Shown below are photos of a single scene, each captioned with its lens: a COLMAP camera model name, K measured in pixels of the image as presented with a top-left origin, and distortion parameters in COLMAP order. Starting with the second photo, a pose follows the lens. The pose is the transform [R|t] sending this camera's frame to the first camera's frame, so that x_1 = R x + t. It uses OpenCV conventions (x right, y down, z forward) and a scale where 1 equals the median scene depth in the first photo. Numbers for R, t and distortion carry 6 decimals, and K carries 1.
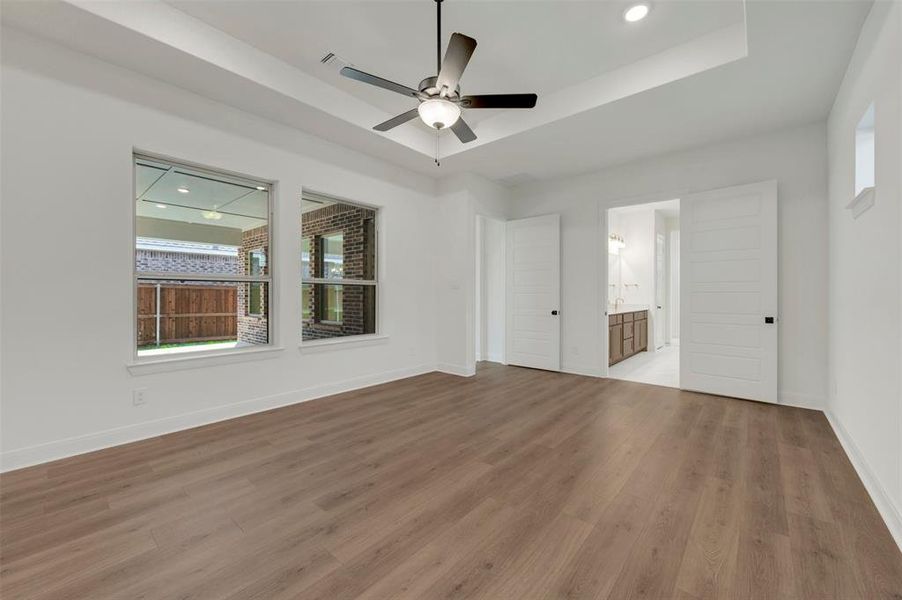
lens RADIAL K [[356.7, 0, 453.6], [0, 356.7, 297.8], [0, 0, 1]] dist [0.001104, 0.000133]
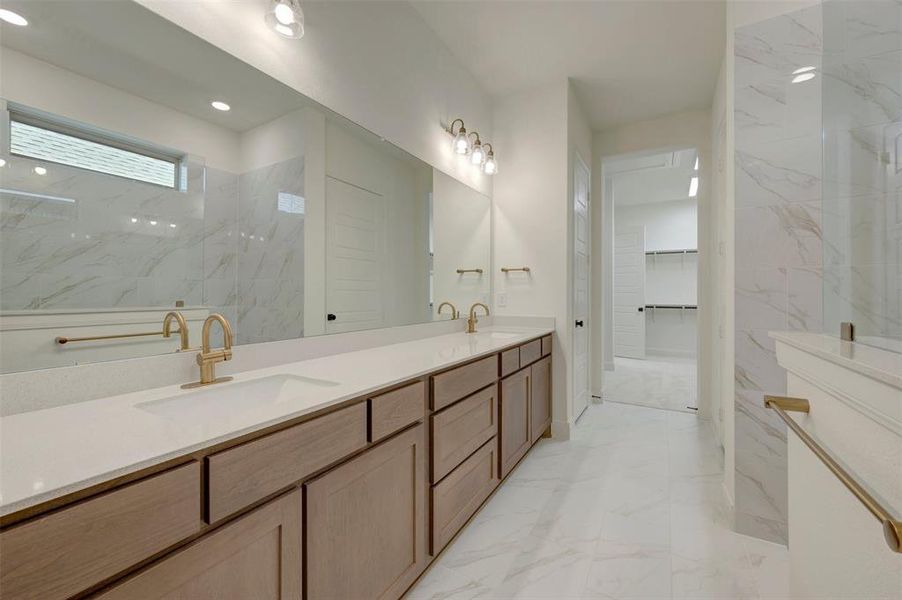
lens RADIAL K [[356.7, 0, 453.6], [0, 356.7, 297.8], [0, 0, 1]] dist [0.001104, 0.000133]
pose [[0.981799, 0.001569, 0.189915, 0.352813], [-0.002022, 0.999996, 0.002190, -0.003837], [-0.189910, -0.002534, 0.981798, 0.618890]]
